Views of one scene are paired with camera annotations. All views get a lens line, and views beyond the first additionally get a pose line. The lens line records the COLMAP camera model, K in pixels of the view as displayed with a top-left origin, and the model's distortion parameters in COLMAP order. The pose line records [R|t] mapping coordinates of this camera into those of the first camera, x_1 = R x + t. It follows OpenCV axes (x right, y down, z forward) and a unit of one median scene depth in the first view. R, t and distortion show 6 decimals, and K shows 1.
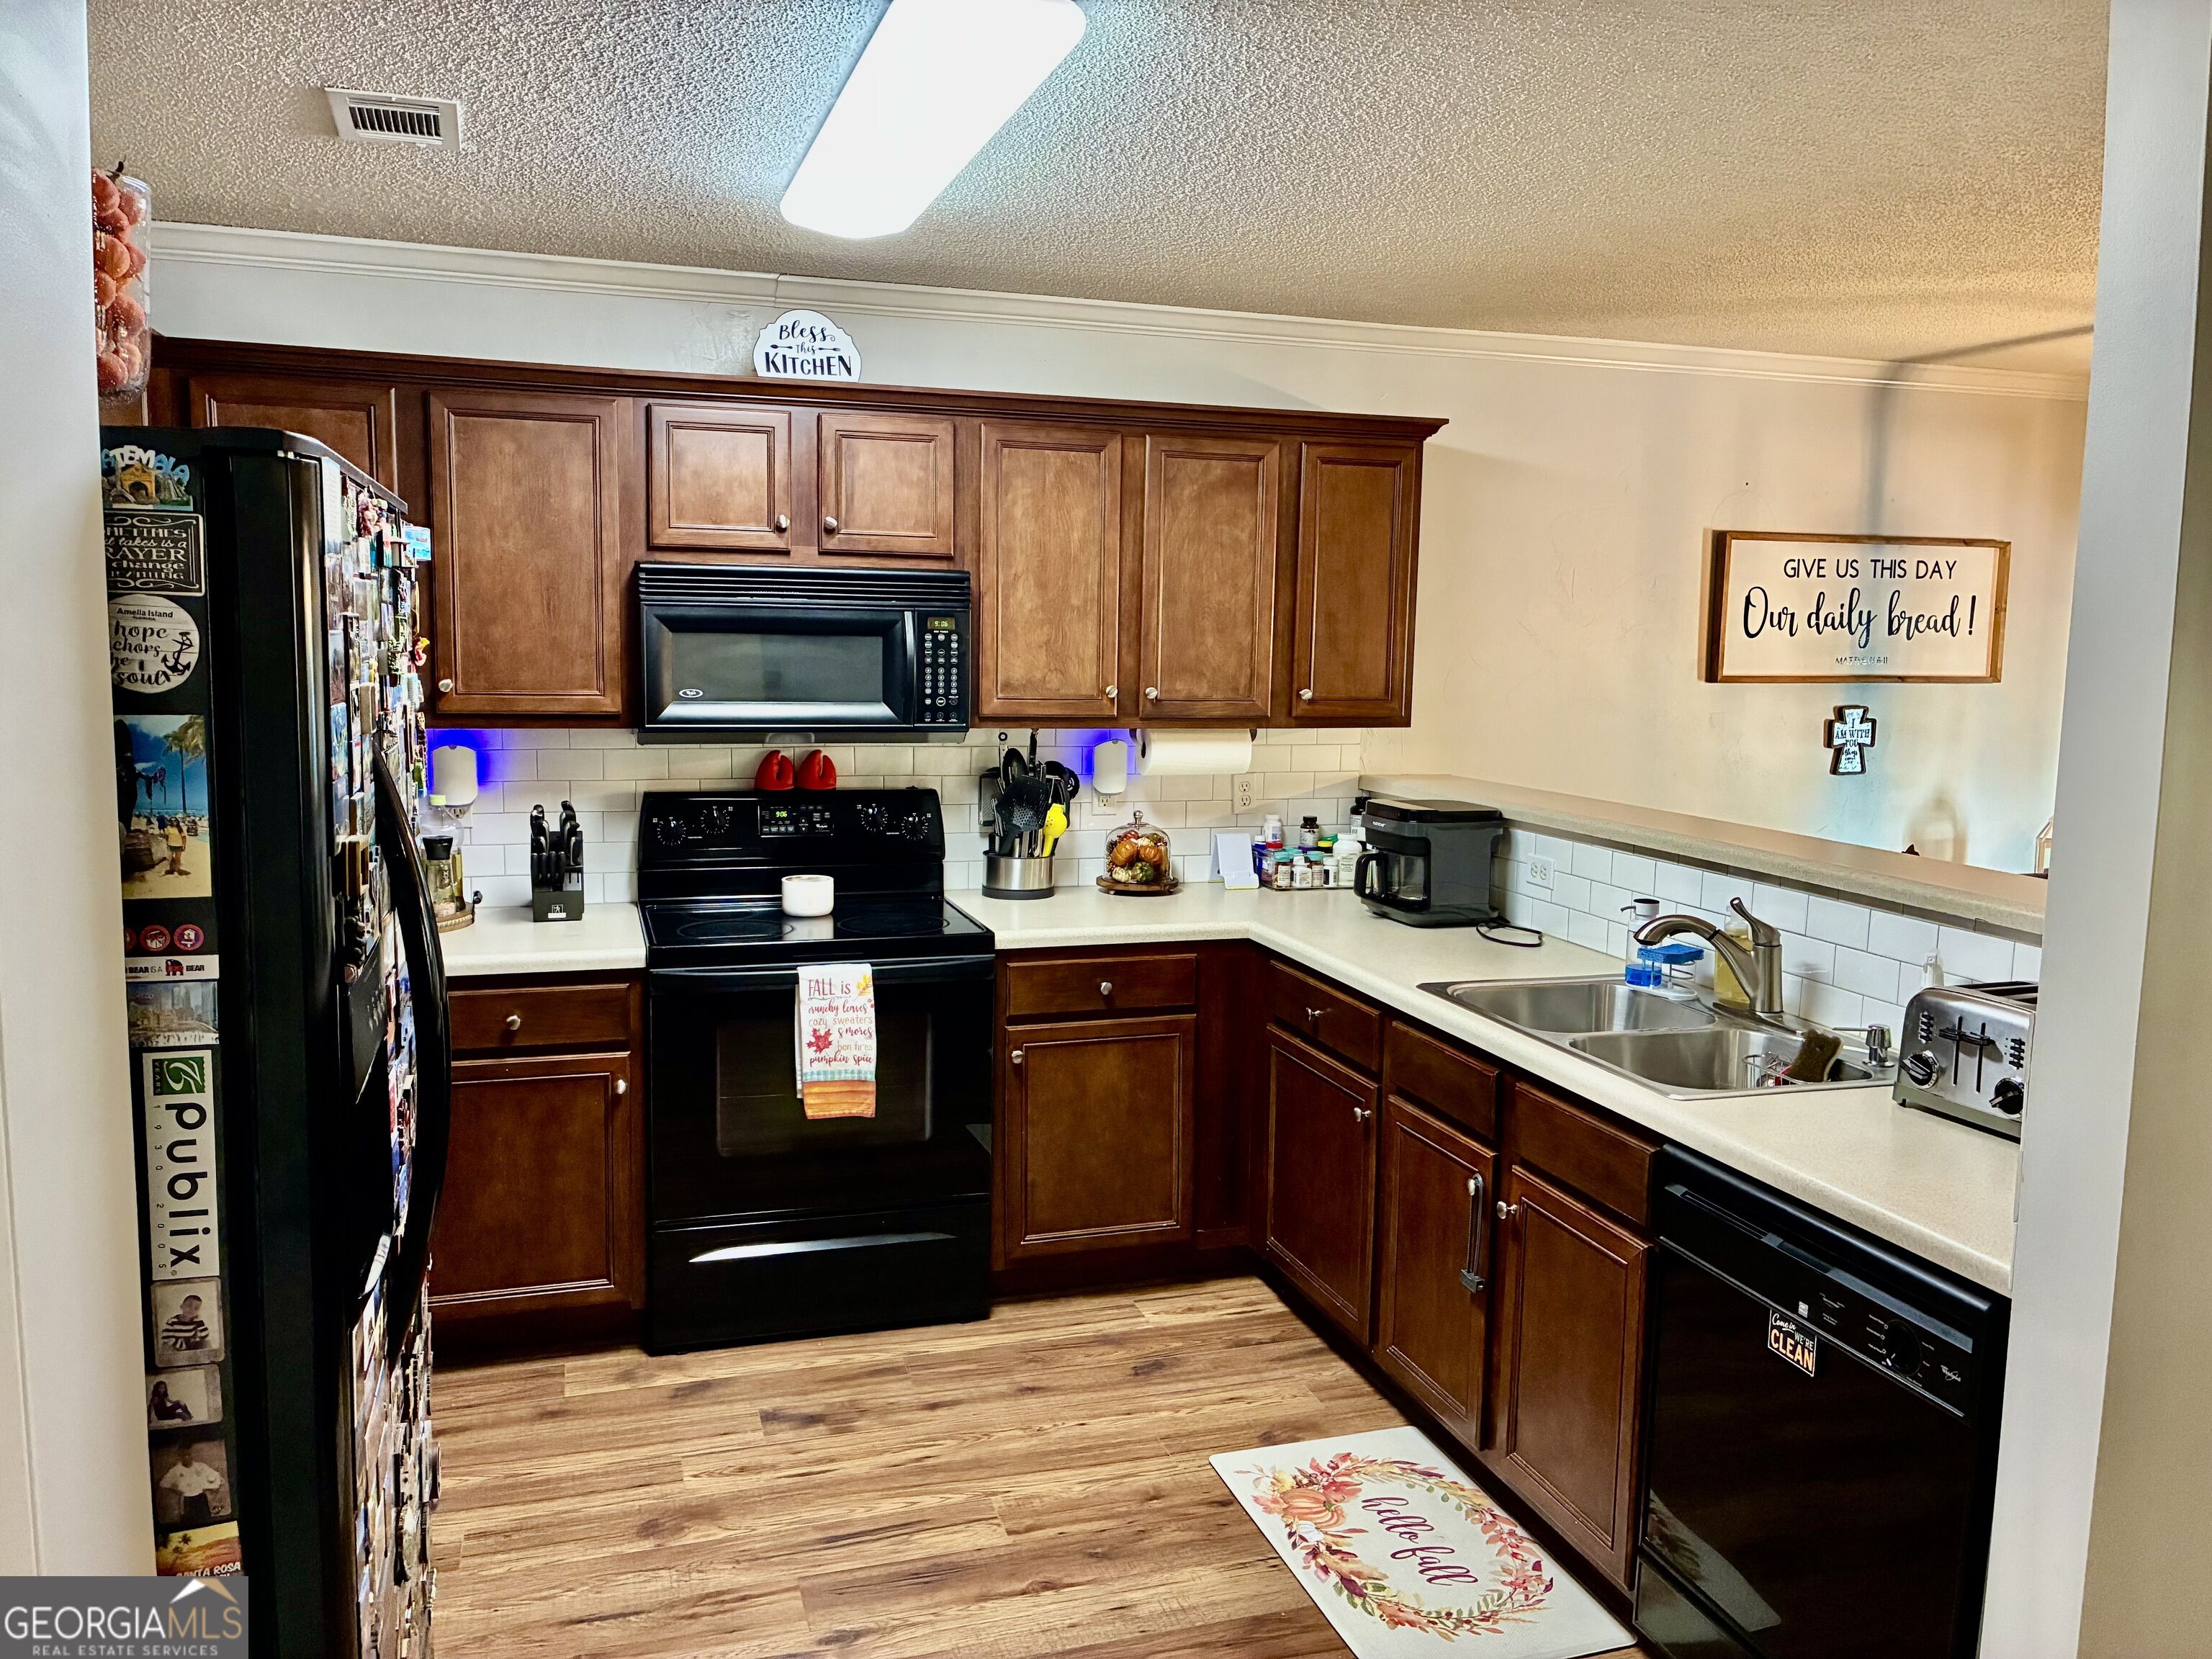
lens RADIAL K [[1674.9, 0, 1107.8], [0, 1674.9, 841.7], [0, 0, 1]] dist [0.036297, -0.031123]
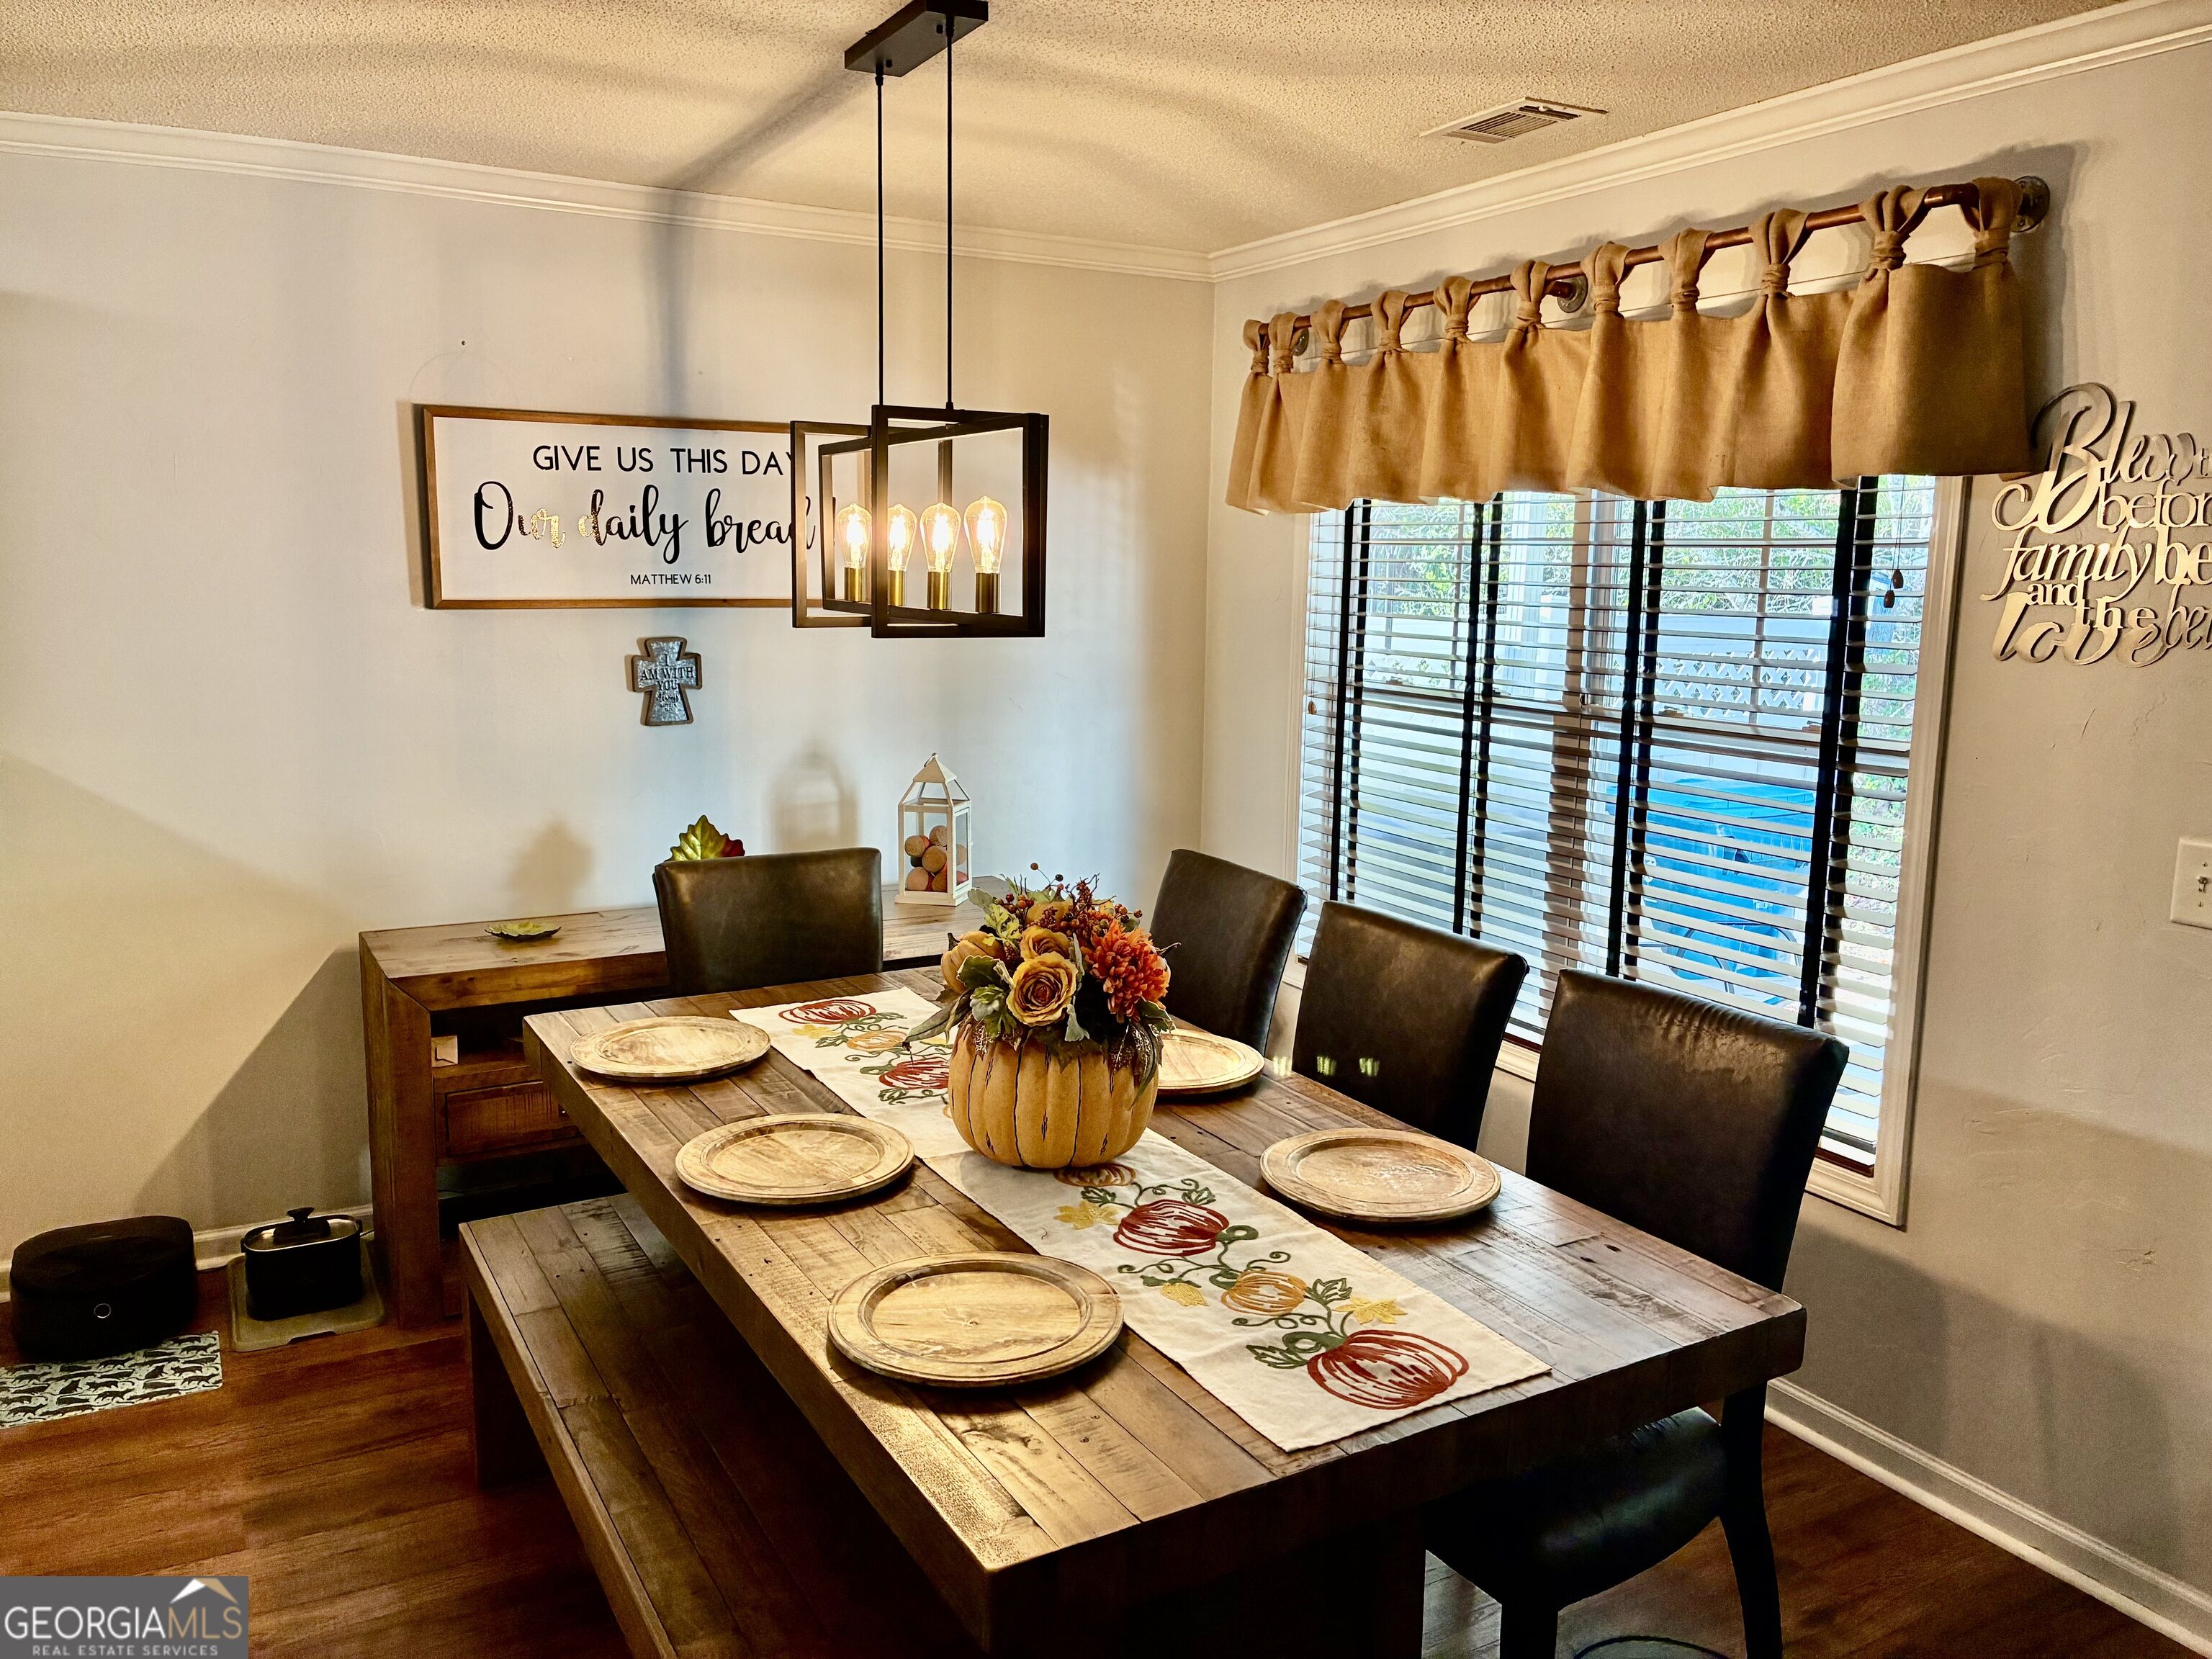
lens RADIAL K [[1674.9, 0, 1104.3], [0, 1674.9, 815.9], [0, 0, 1]] dist [0.036297, -0.031123]
pose [[0.981387, -0.031325, 0.189466, 0.496800], [0.024304, 0.998933, 0.039269, -0.023742], [-0.190494, -0.033933, 0.981102, 0.196493]]
